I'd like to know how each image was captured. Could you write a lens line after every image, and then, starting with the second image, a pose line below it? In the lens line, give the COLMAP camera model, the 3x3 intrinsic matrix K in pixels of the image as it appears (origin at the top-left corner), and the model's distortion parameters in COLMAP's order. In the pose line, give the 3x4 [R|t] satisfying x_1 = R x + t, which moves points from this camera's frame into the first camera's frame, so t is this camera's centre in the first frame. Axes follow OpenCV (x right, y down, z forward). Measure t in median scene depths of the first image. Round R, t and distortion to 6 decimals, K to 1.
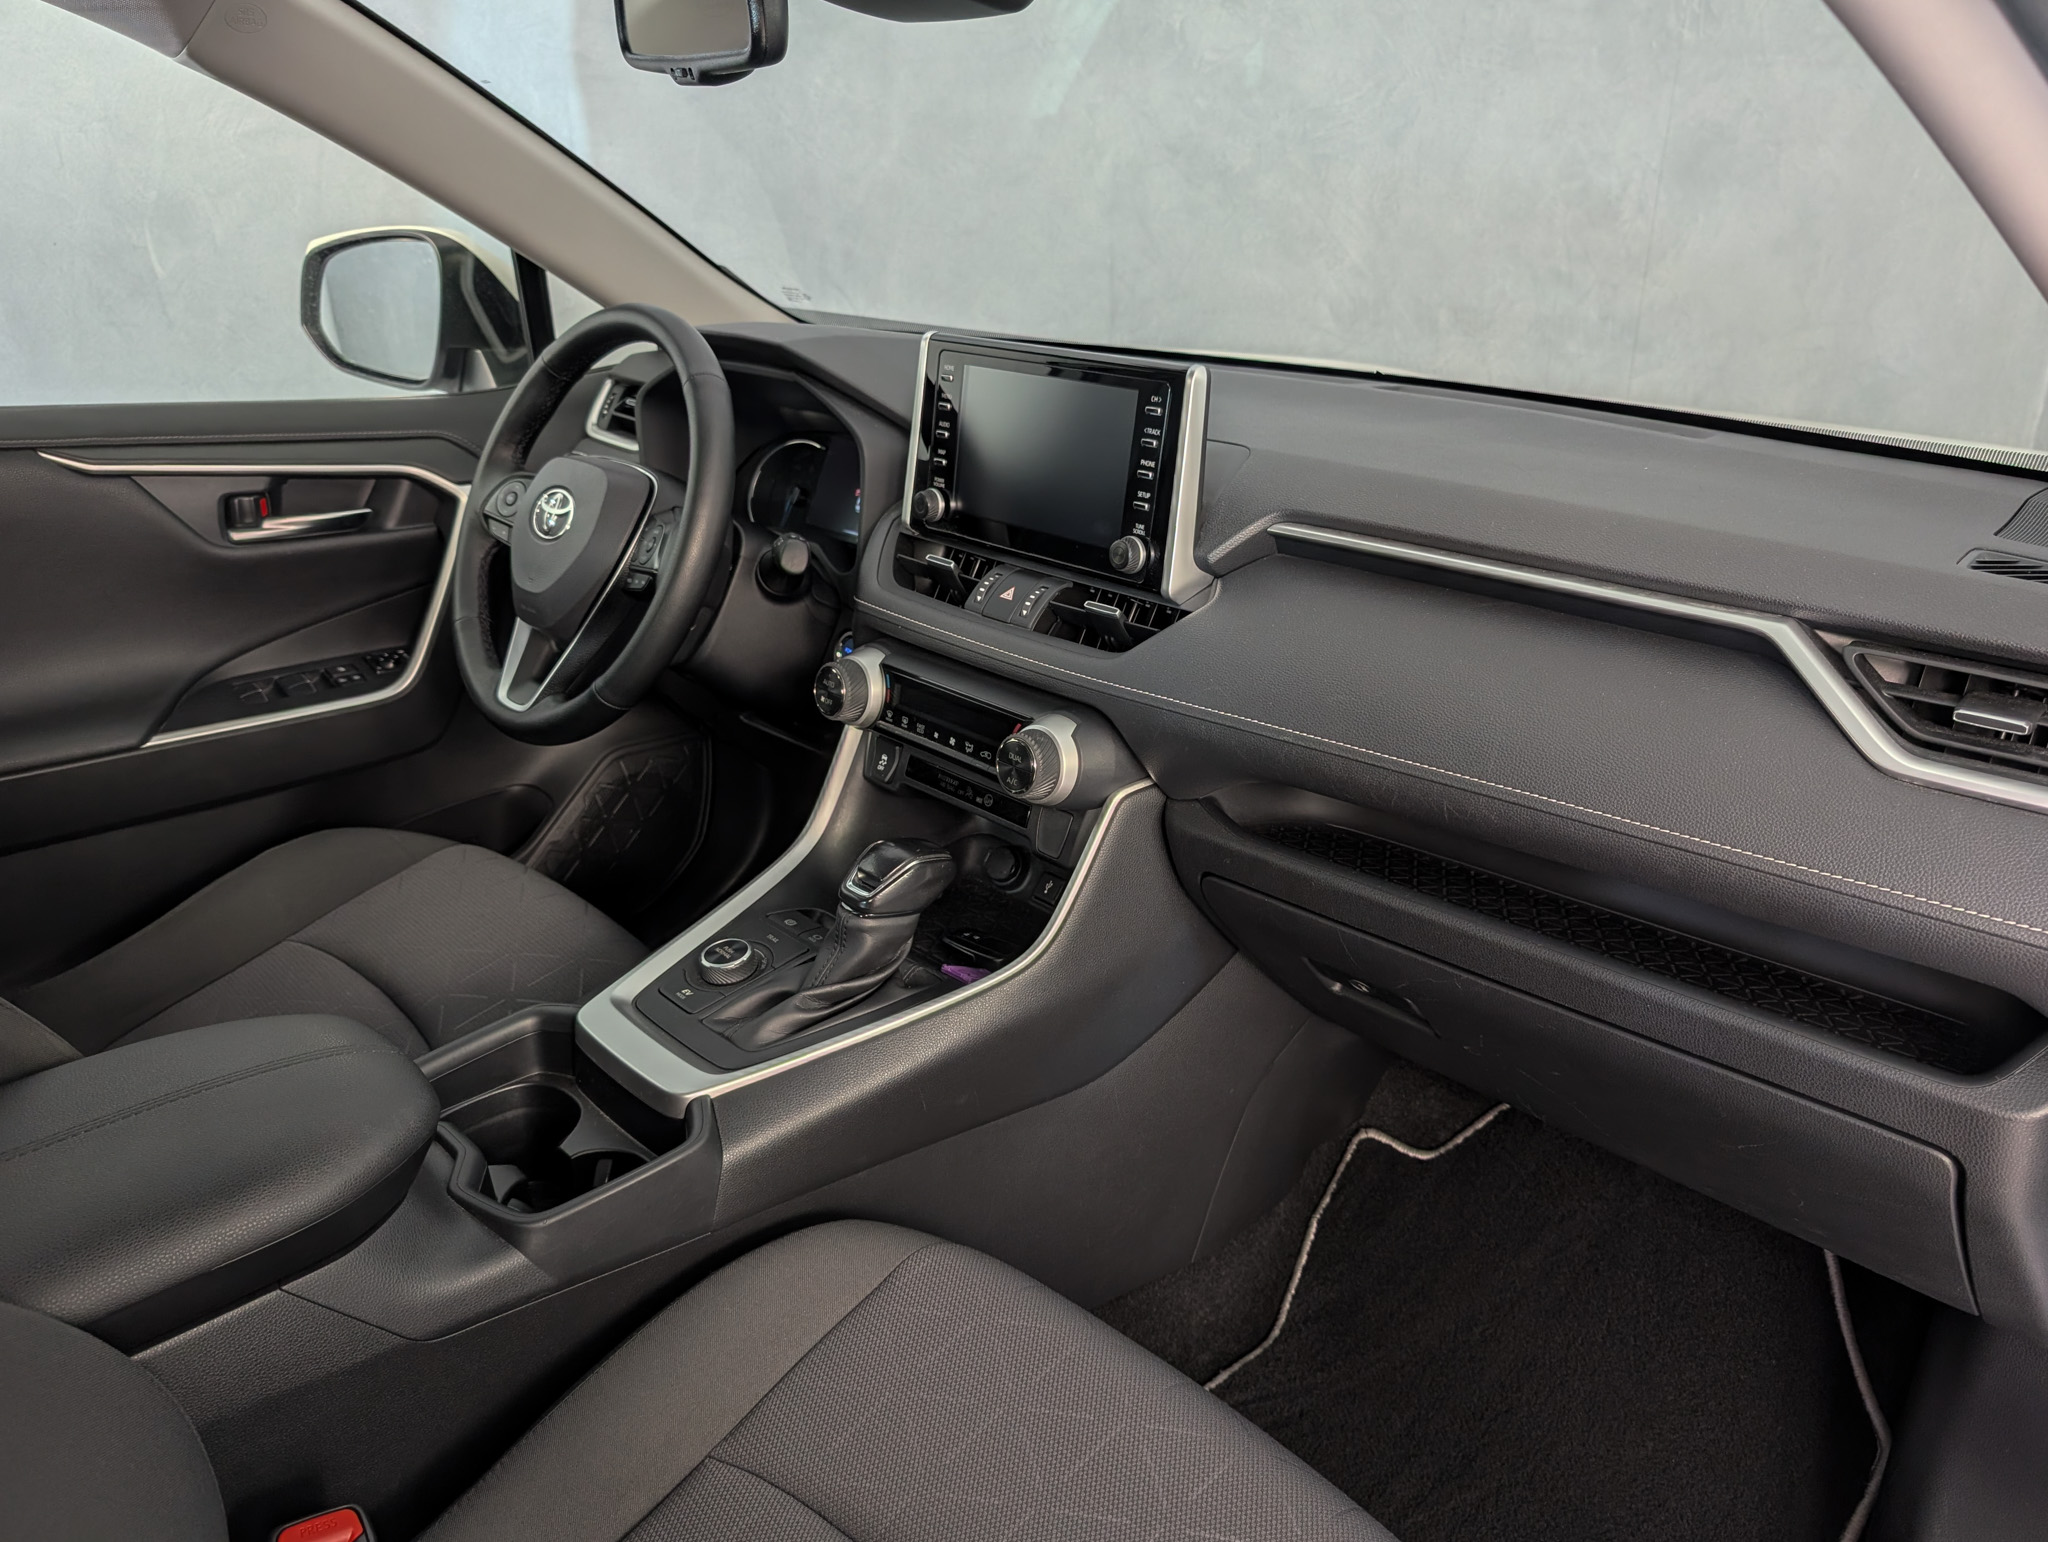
lens RADIAL K [[1494.6, 0, 1014.5], [0, 1494.6, 778.3], [0, 0, 1]] dist [0.006150, 0.004224]
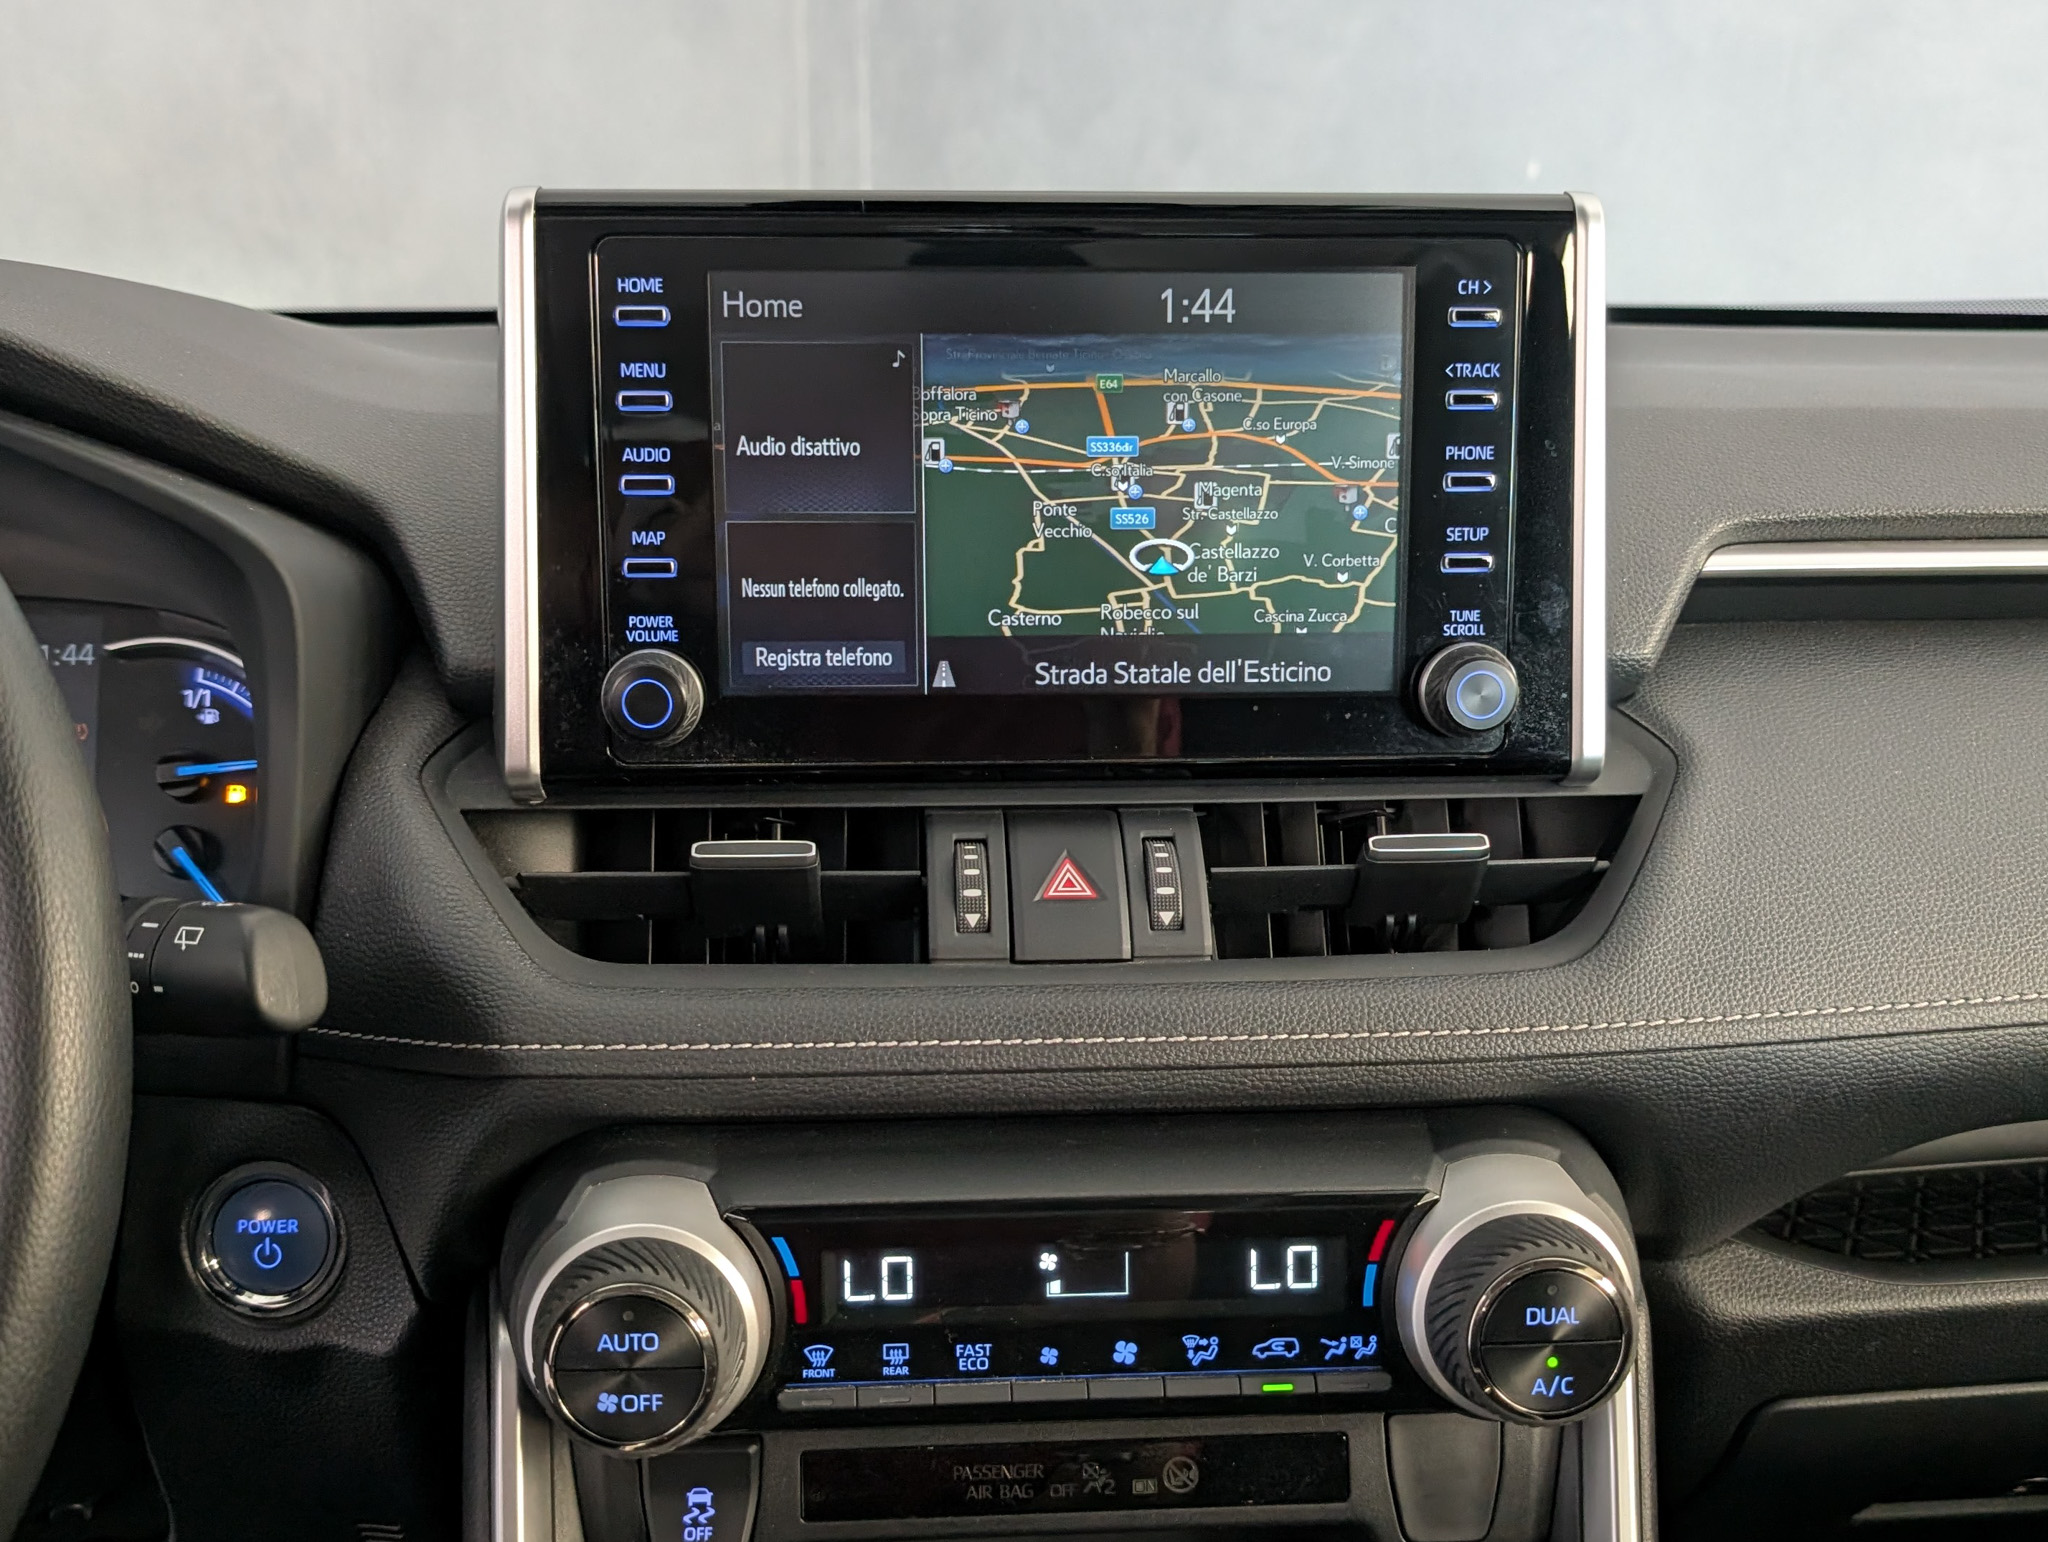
lens RADIAL K [[2136.6, 0, 1024.0], [0, 2136.6, 771.0], [0, 0, 1]] dist [0.214568, -0.990603]
pose [[0.630835, -0.208205, 0.747461, -0.382340], [0.294711, 0.955428, 0.017407, -0.160930], [-0.717769, 0.209303, 0.664078, 0.667825]]
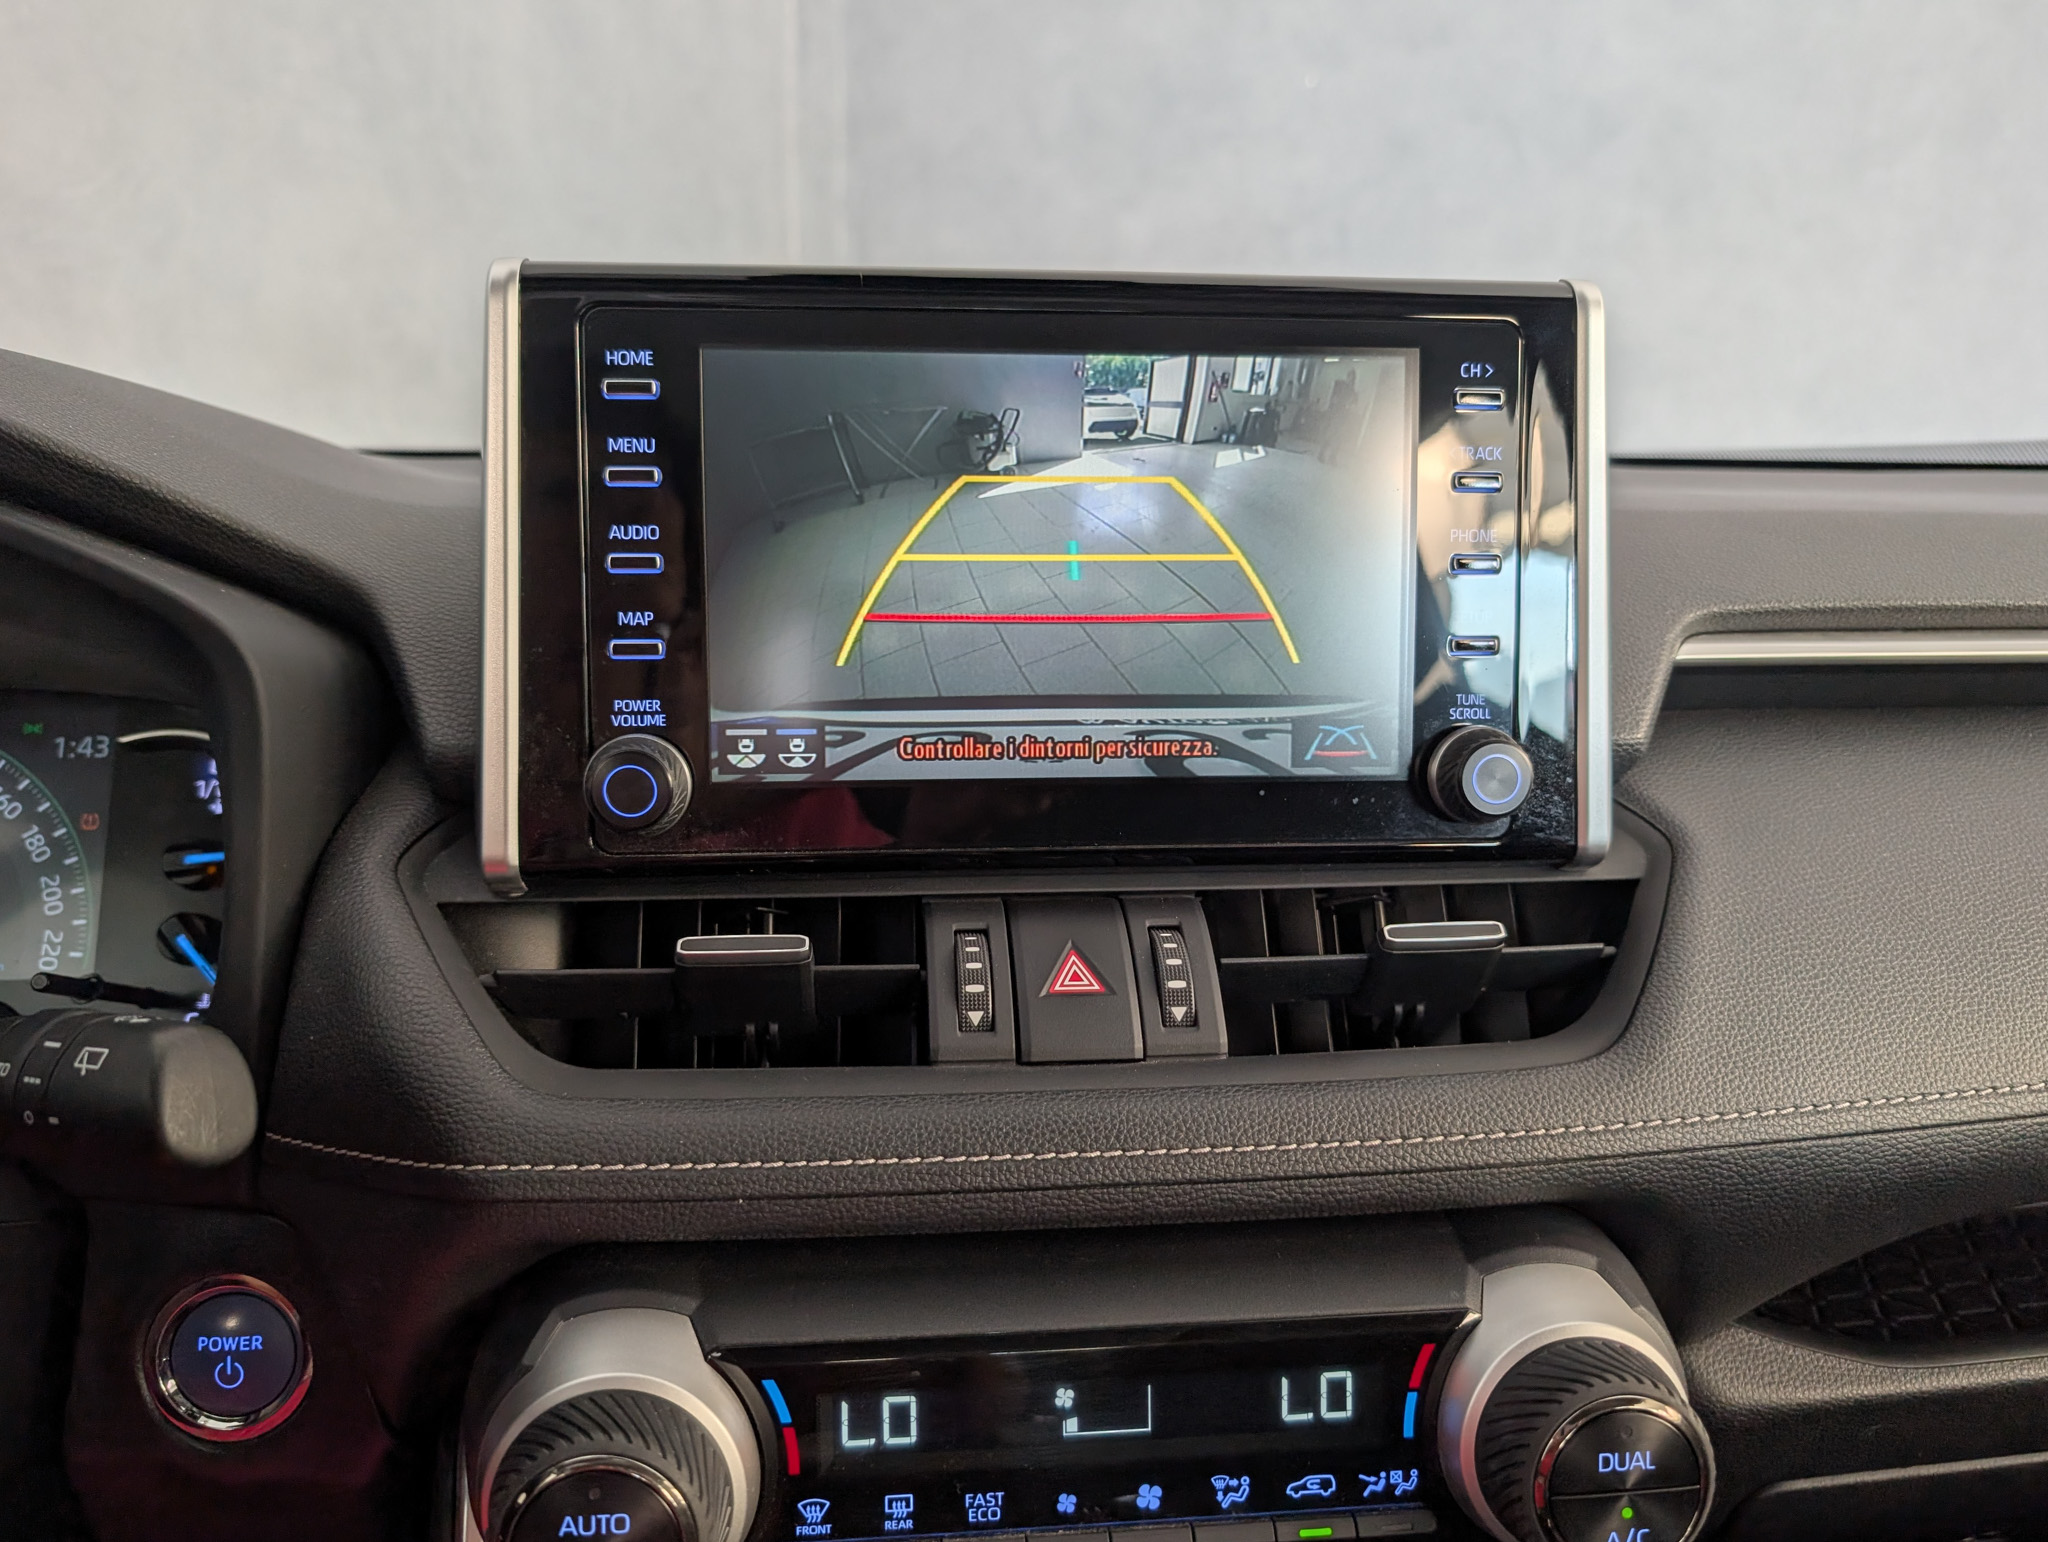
lens RADIAL K [[1551.5, 0, 1019.6], [0, 1551.5, 757.9], [0, 0, 1]] dist [0.039655, -0.089019]
pose [[0.599670, -0.169218, 0.782152, -0.276511], [0.299029, 0.953970, -0.022872, -0.166637], [-0.742279, 0.247602, 0.622668, 0.780520]]
